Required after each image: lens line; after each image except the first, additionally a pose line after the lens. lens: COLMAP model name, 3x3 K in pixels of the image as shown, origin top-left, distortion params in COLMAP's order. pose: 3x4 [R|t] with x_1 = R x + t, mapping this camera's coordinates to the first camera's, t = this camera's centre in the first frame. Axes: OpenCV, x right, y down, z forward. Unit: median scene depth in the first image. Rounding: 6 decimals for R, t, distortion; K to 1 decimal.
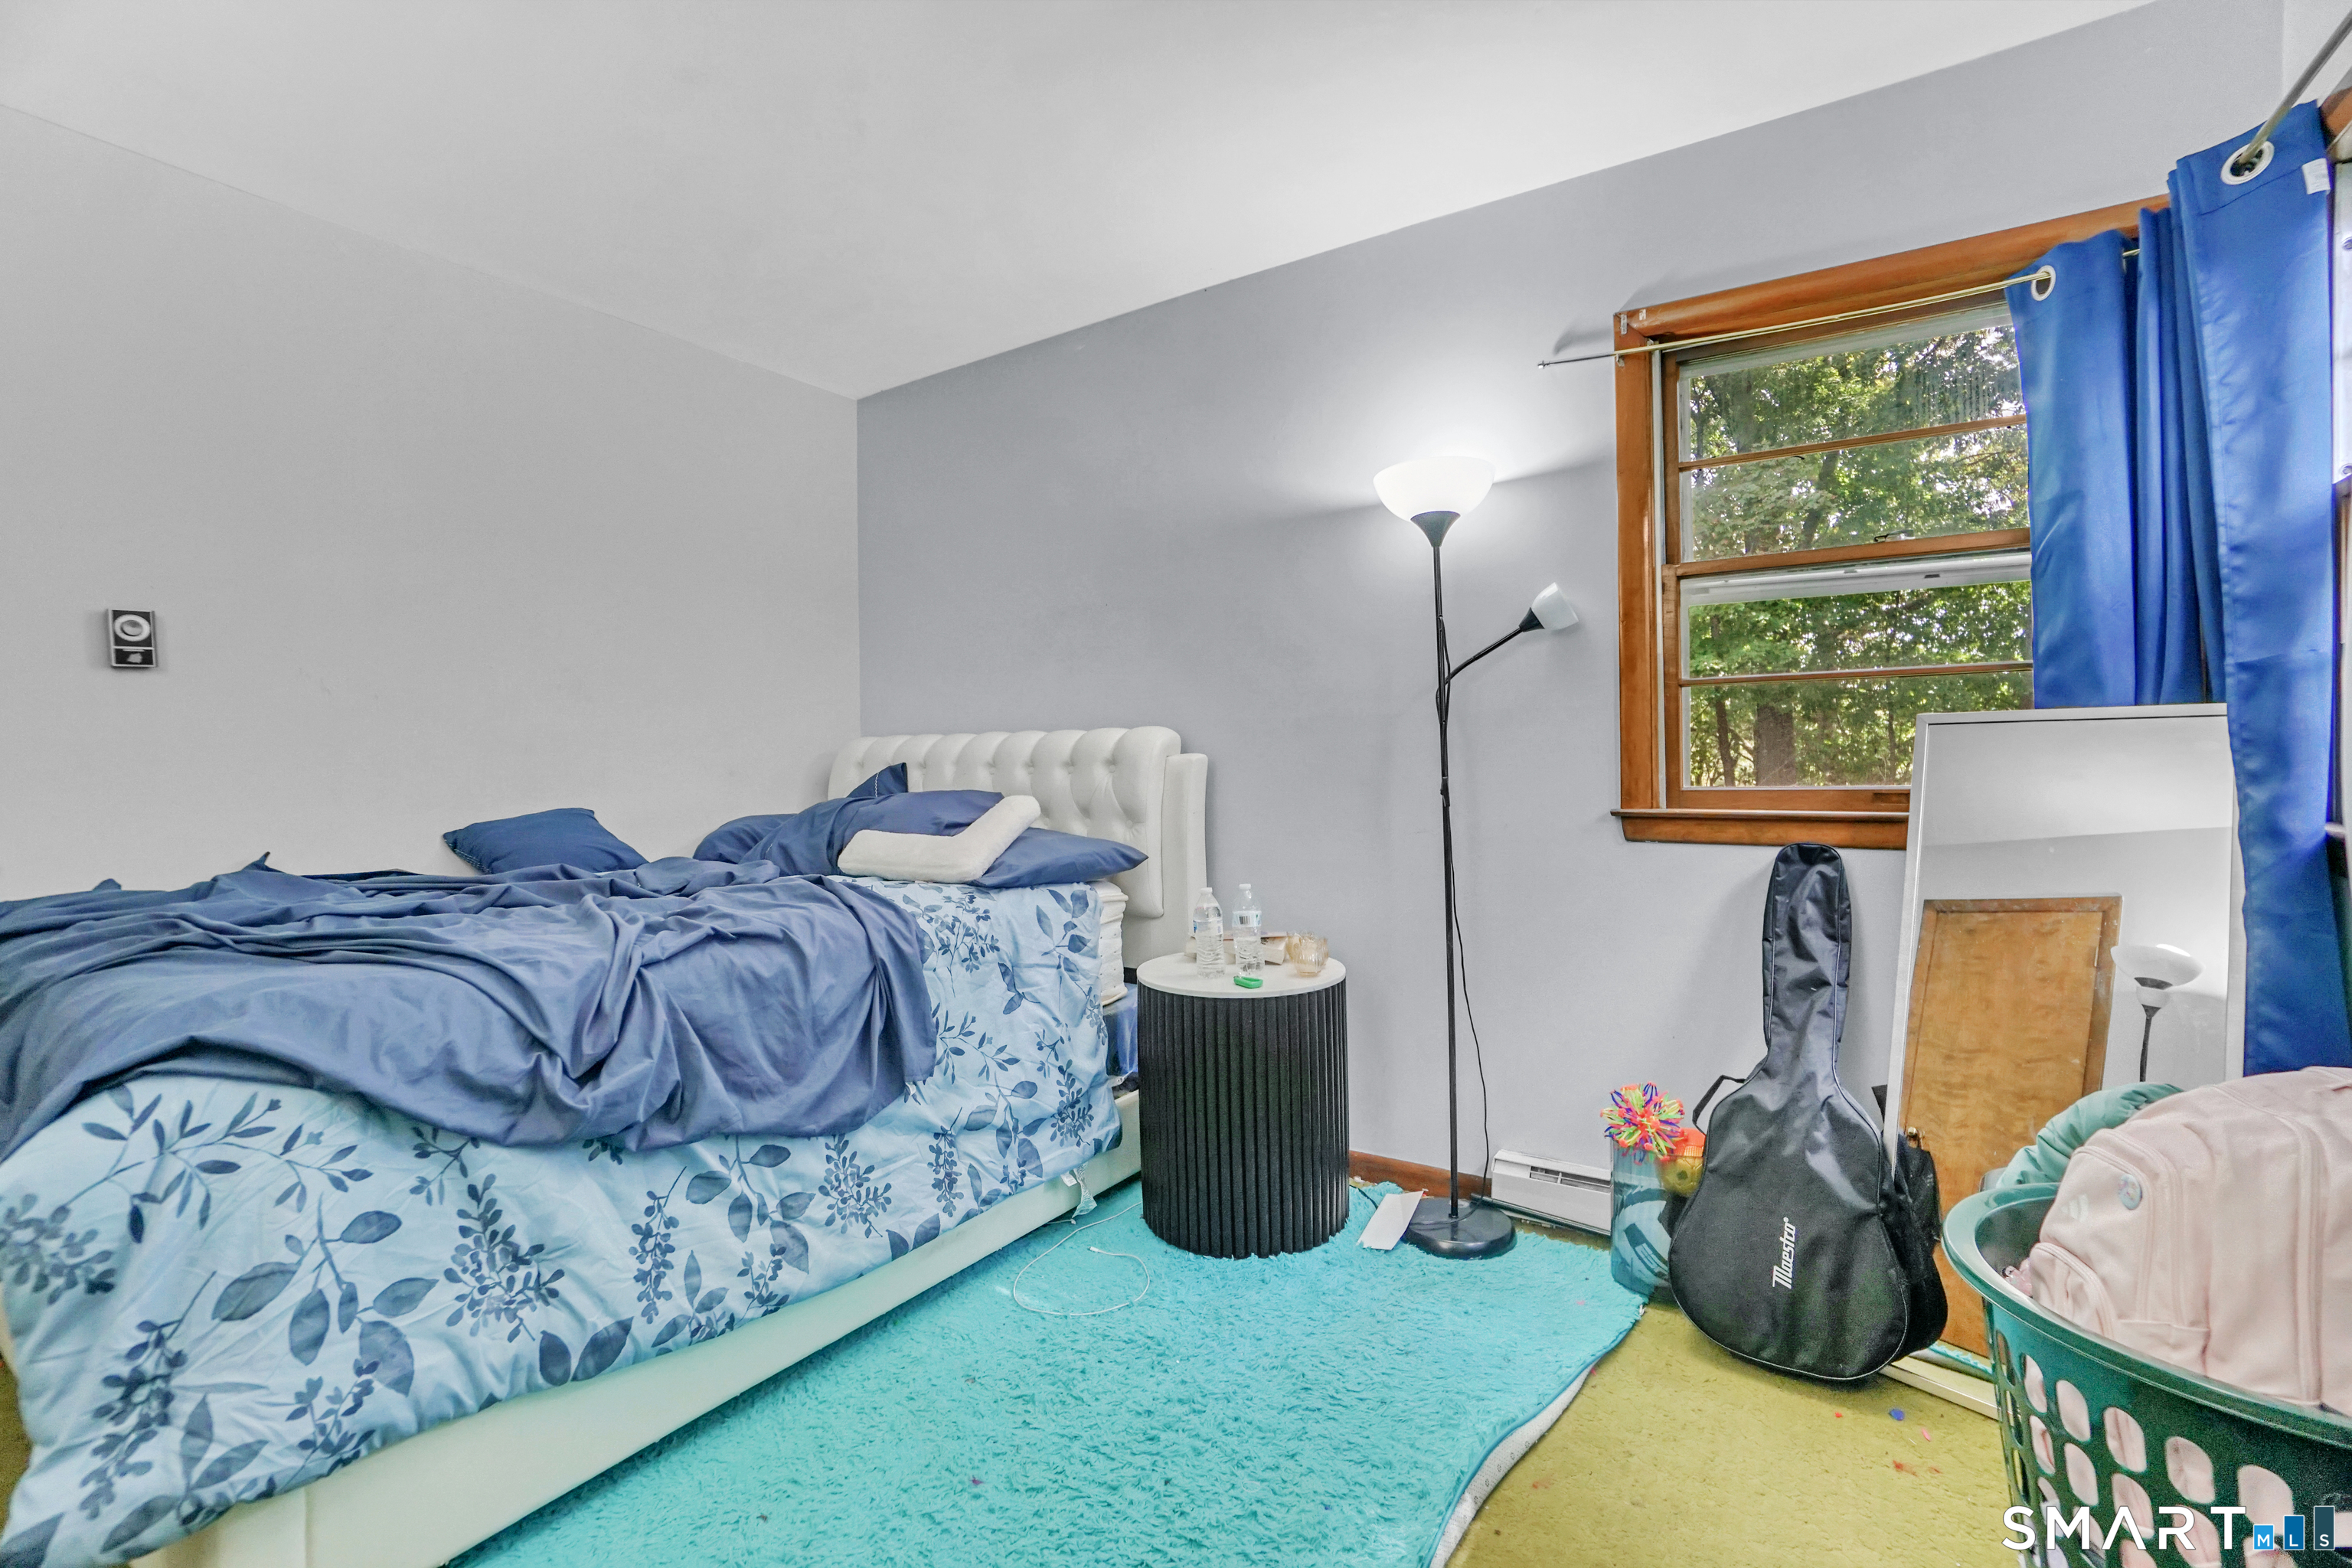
lens RADIAL K [[1035.4, 0, 1186.2], [0, 1035.4, 760.8], [0, 0, 1]] dist [-0.054358, 0.012495]
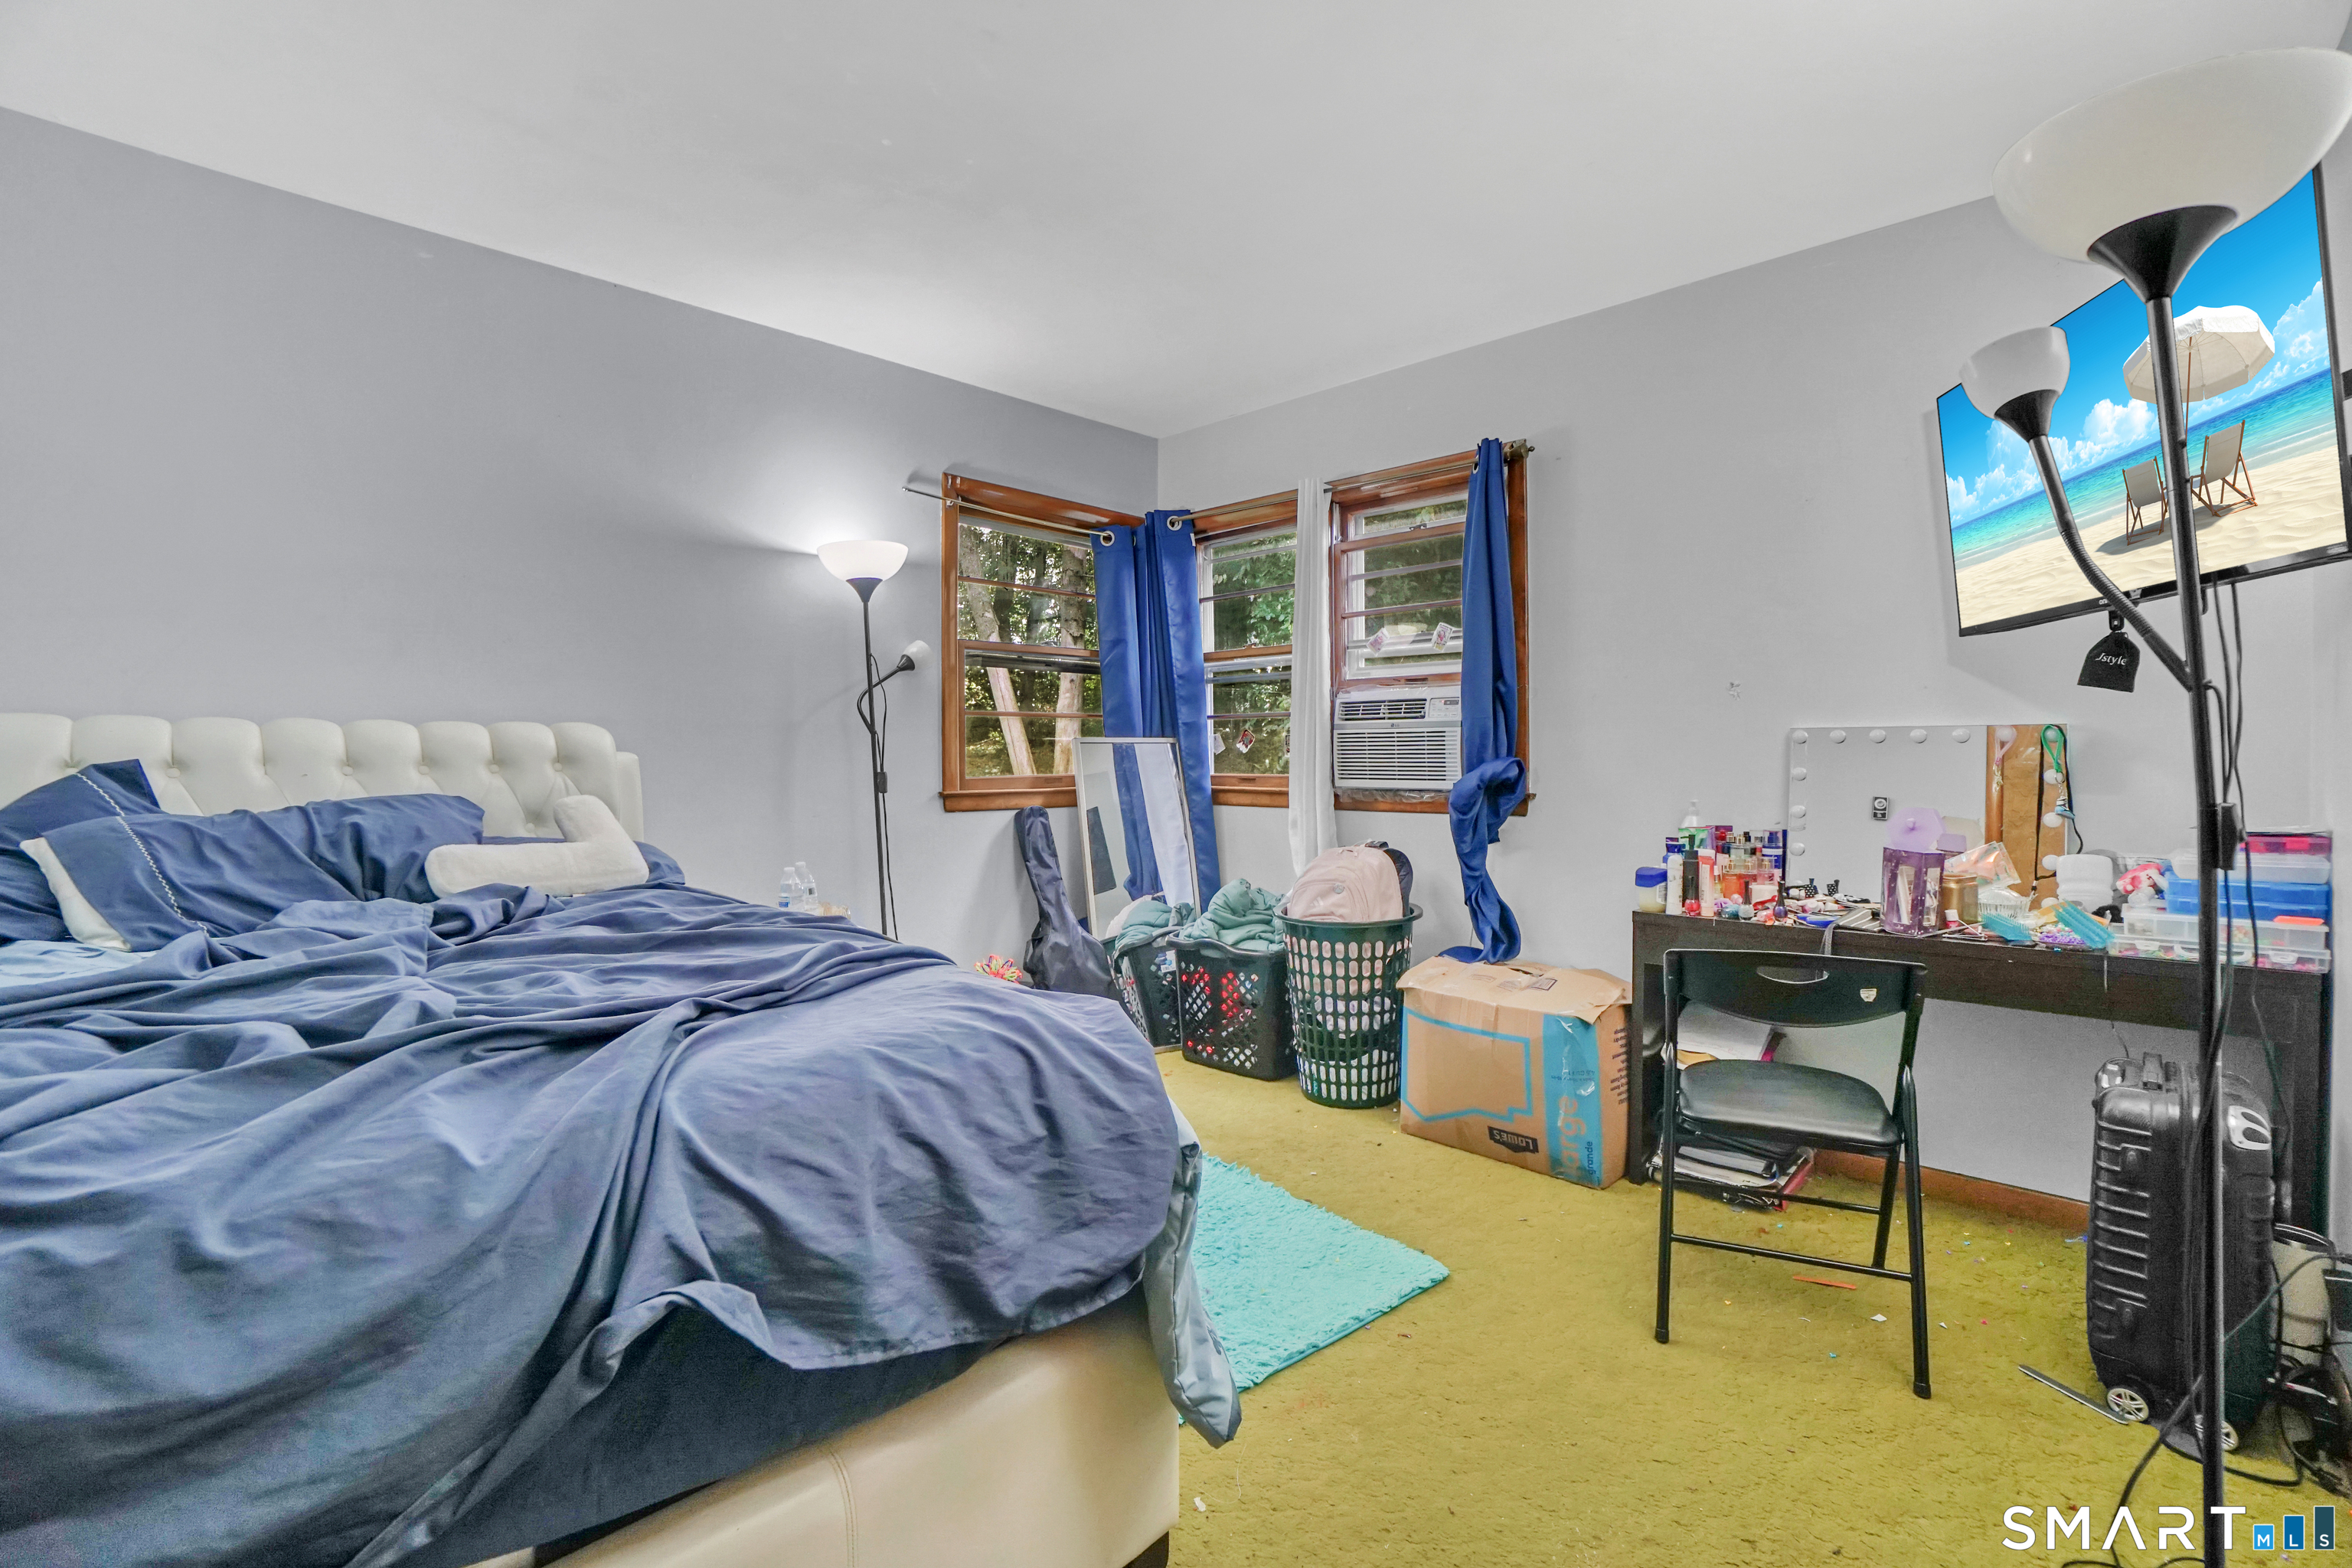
lens RADIAL K [[1035.4, 0, 1186.2], [0, 1035.4, 760.8], [0, 0, 1]] dist [-0.054358, 0.012495]
pose [[0.183456, 0.006818, 0.983004, -1.055186], [0.002898, 0.999968, -0.007476, 0.012954], [-0.983024, 0.004221, 0.183431, 0.350415]]
